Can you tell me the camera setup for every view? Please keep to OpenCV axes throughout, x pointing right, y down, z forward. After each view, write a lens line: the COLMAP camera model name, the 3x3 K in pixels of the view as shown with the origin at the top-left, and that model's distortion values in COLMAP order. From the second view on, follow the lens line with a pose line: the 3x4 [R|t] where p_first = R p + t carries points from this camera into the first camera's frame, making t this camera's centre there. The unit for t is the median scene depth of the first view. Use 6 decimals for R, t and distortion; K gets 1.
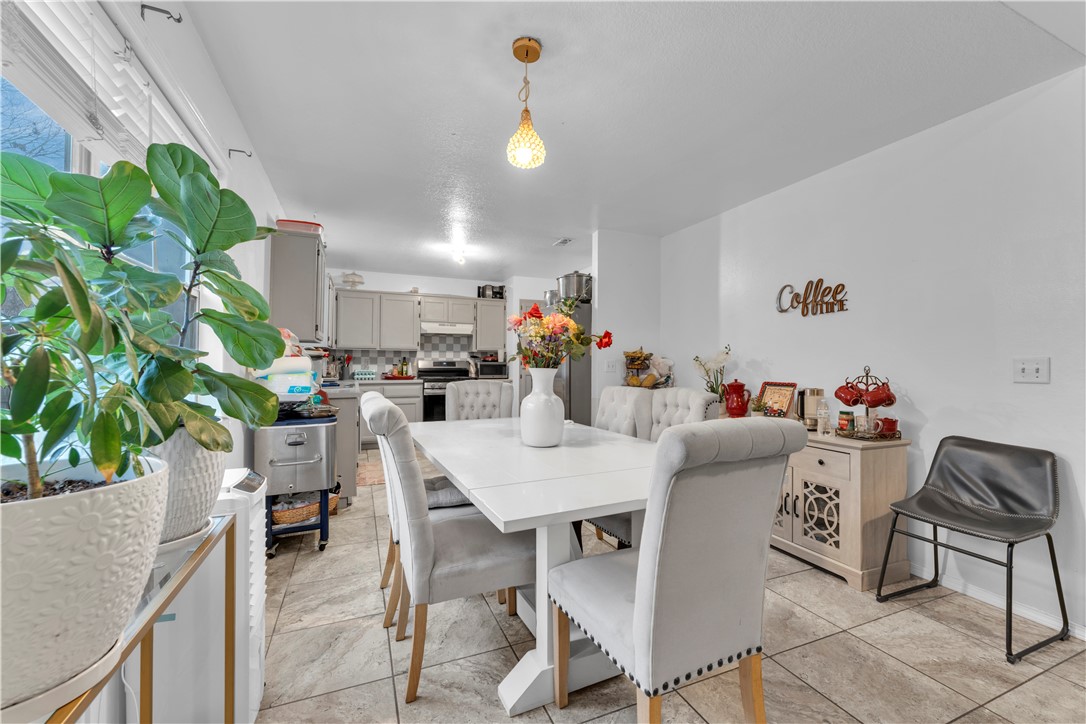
lens RADIAL K [[443.4, 0, 543.8], [0, 443.4, 357.8], [0, 0, 1]] dist [-0.003071, 0.000060]
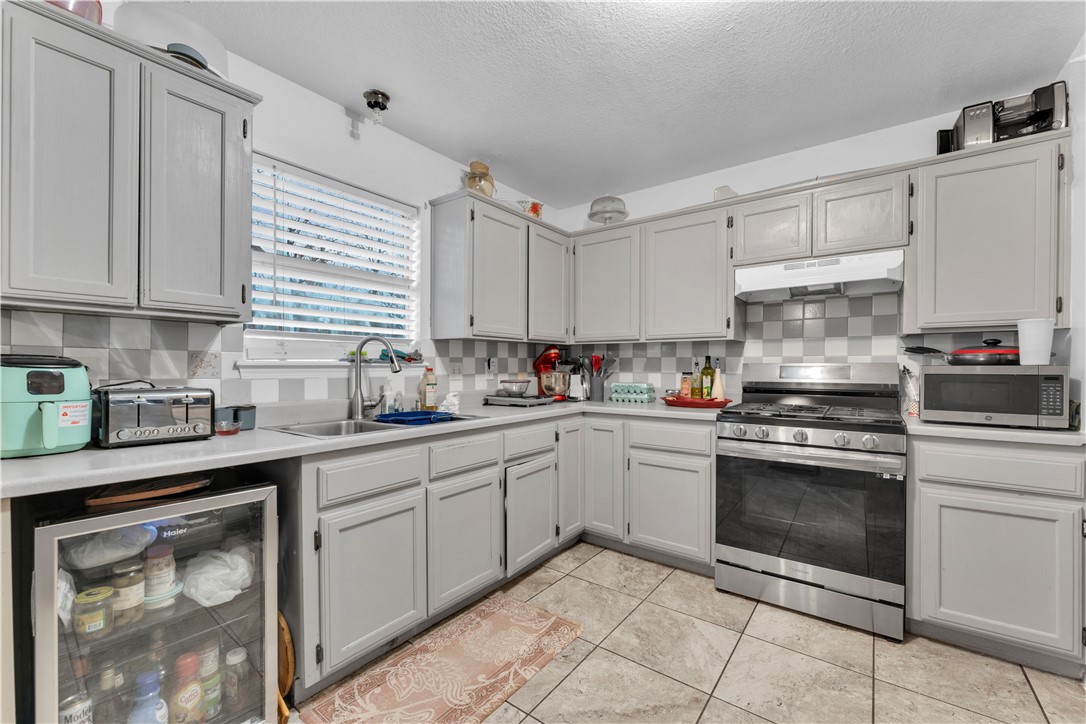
lens RADIAL K [[443.4, 0, 541.9], [0, 443.4, 370.0], [0, 0, 1]] dist [-0.003071, 0.000060]
pose [[0.492520, 0.001280, -0.870300, -0.017235], [0.013487, 0.999868, 0.009103, 0.008495], [0.870197, -0.016221, 0.492437, 0.910712]]
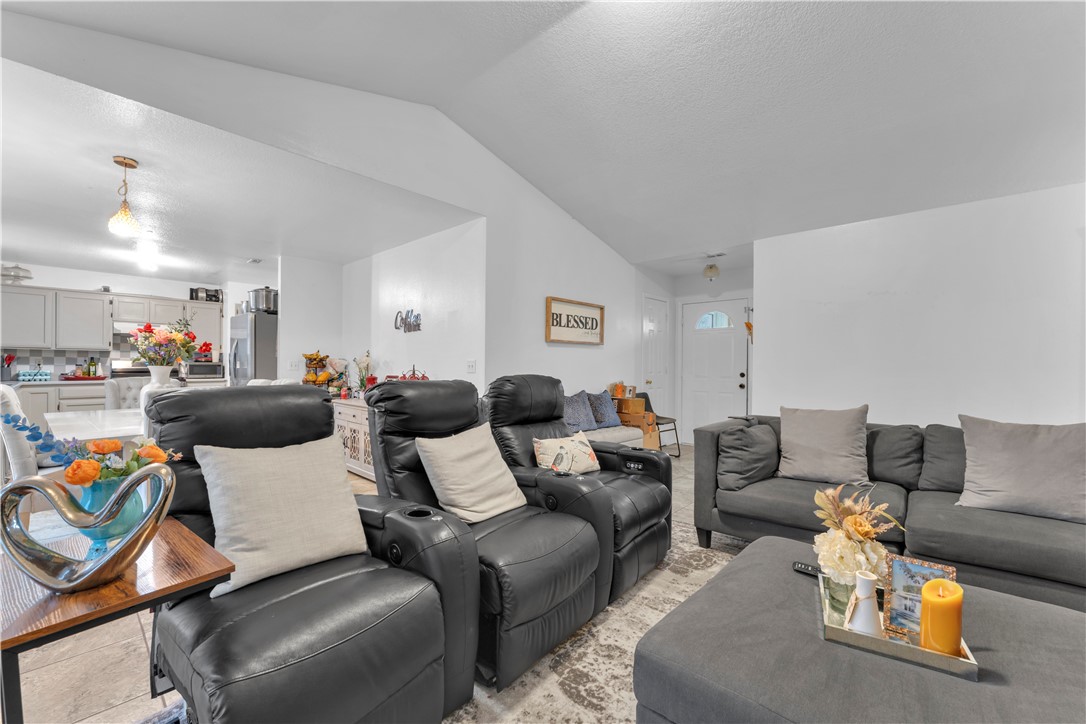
lens RADIAL K [[443.4, 0, 544.2], [0, 443.4, 364.4], [0, 0, 1]] dist [-0.003071, 0.000060]
pose [[0.909413, -0.002098, 0.415888, 0.262077], [-0.003688, 0.999907, 0.013108, -0.002994], [-0.415877, -0.013455, 0.909321, -0.417058]]
